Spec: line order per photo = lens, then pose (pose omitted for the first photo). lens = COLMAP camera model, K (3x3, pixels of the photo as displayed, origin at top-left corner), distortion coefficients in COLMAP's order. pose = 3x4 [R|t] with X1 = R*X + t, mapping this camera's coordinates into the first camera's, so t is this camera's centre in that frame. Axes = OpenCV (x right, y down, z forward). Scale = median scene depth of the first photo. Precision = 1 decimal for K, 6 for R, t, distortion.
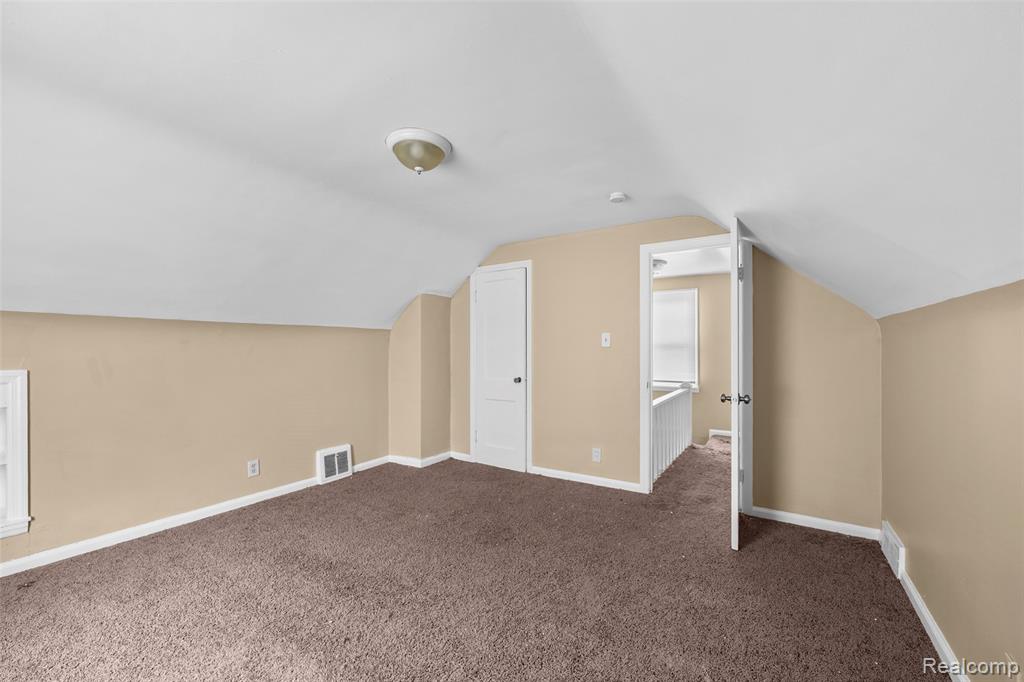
lens RADIAL K [[407.5, 0, 516.0], [0, 407.5, 347.7], [0, 0, 1]] dist [-0.000503, 0.000136]
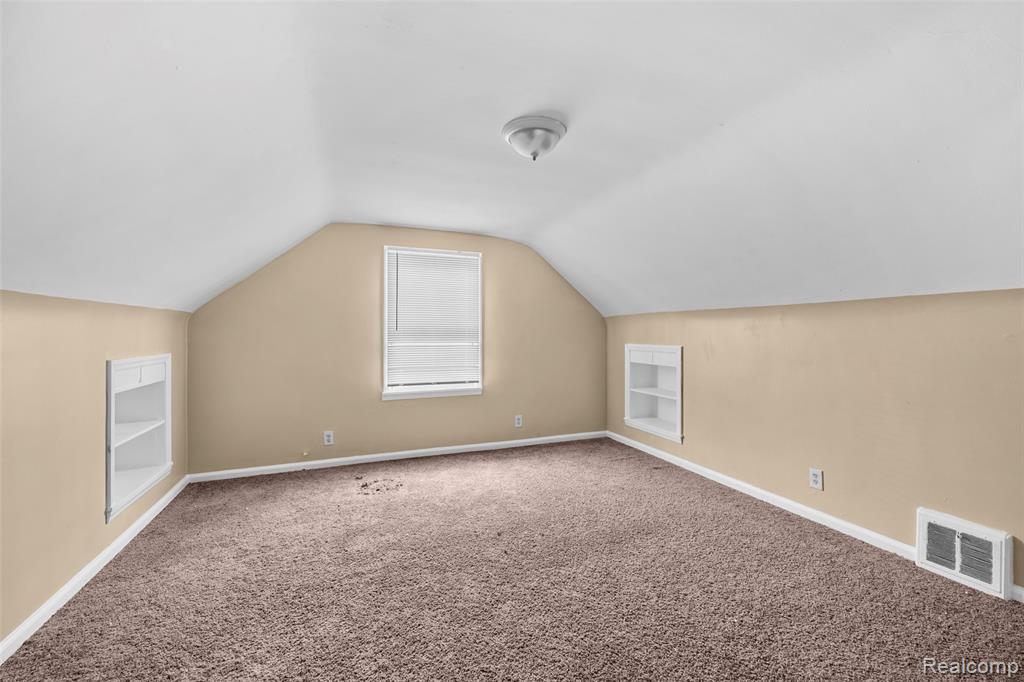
lens RADIAL K [[407.5, 0, 513.8], [0, 407.5, 335.5], [0, 0, 1]] dist [-0.000503, 0.000136]
pose [[-0.578063, 0.006684, -0.815964, 0.331504], [0.001956, 0.999975, 0.006805, -0.001386], [0.815990, 0.002338, -0.578062, 0.847910]]
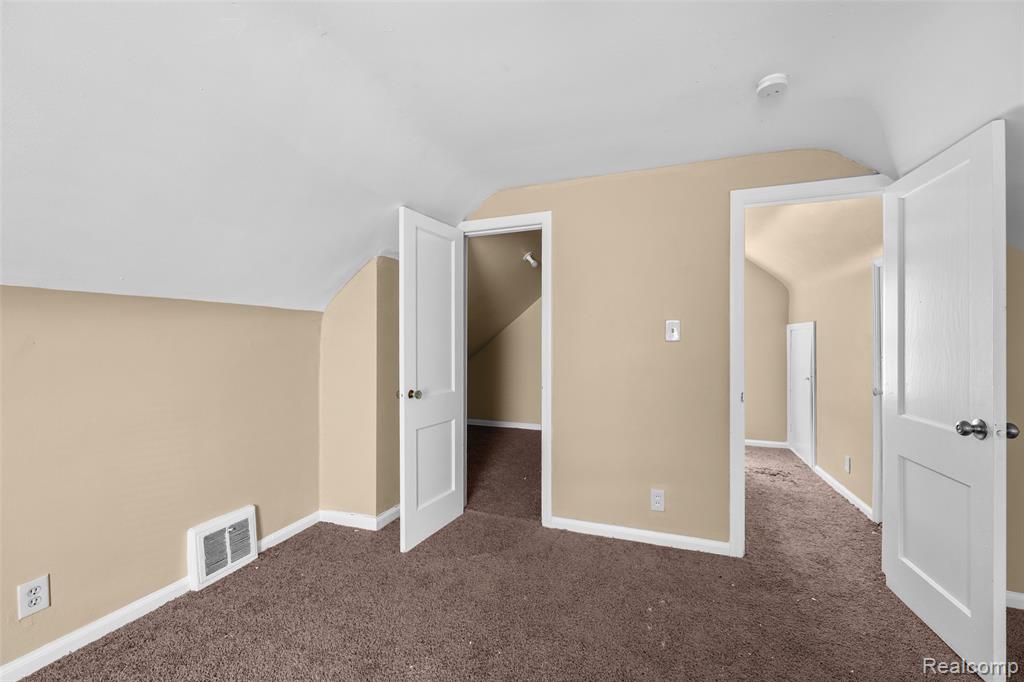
lens RADIAL K [[407.5, 0, 510.5], [0, 407.5, 338.9], [0, 0, 1]] dist [-0.000503, 0.000136]
pose [[0.979684, 0.004115, 0.200506, -0.173593], [-0.003394, 0.999986, -0.003943, -0.001136], [-0.200519, 0.003182, 0.979685, 0.371643]]
